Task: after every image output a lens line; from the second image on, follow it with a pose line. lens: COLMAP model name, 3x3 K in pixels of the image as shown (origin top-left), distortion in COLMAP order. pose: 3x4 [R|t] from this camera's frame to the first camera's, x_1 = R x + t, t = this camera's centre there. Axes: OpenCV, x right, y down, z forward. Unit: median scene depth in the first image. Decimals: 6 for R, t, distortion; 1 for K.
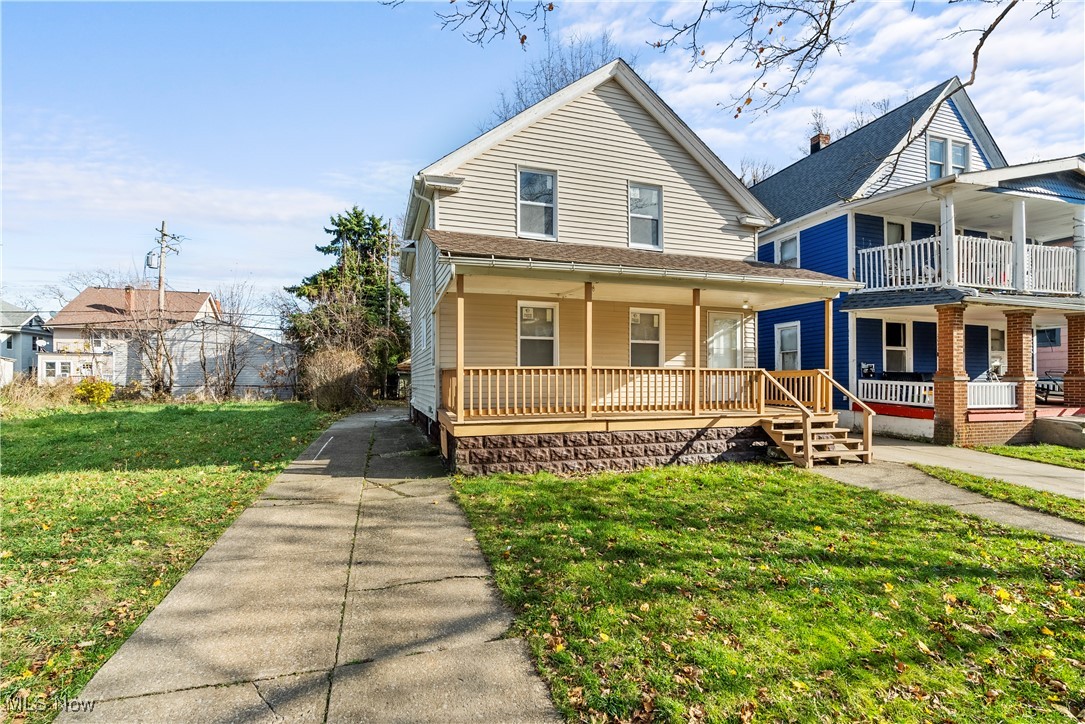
lens RADIAL K [[488.7, 0, 558.2], [0, 488.7, 363.9], [0, 0, 1]] dist [-0.019906, 0.005371]
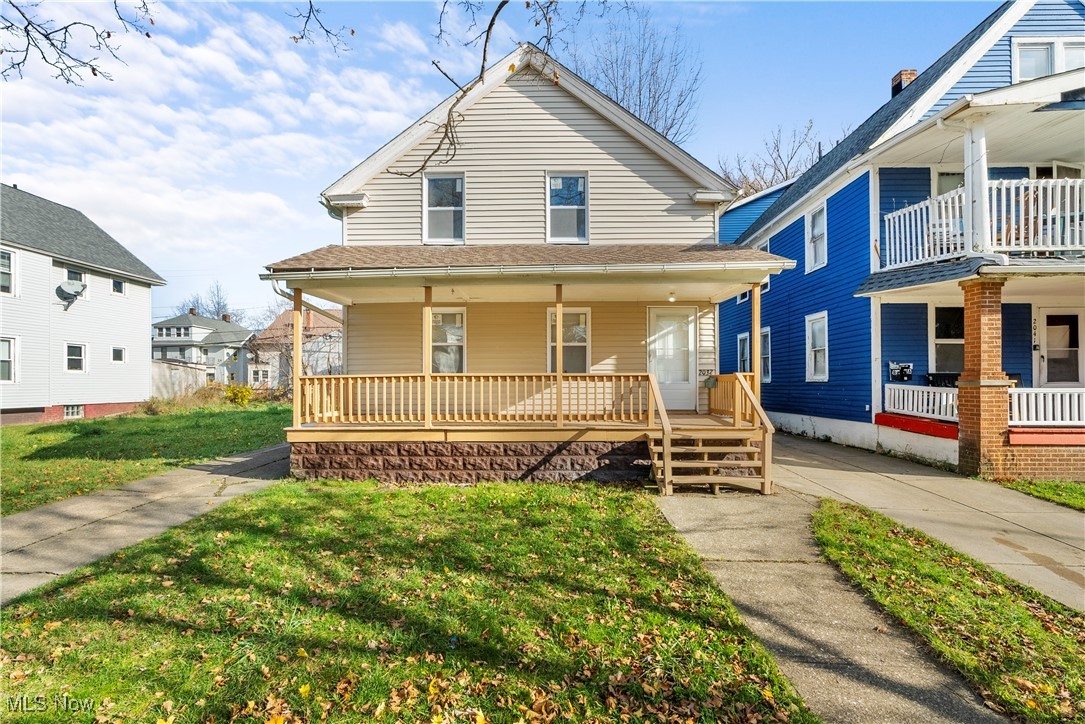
lens RADIAL K [[488.7, 0, 543.7], [0, 488.7, 365.7], [0, 0, 1]] dist [-0.019906, 0.005371]
pose [[0.945922, -0.015771, -0.324010, 0.455399], [0.015727, 0.999873, -0.002756, -0.003358], [0.324012, -0.002488, 0.946050, 0.125920]]
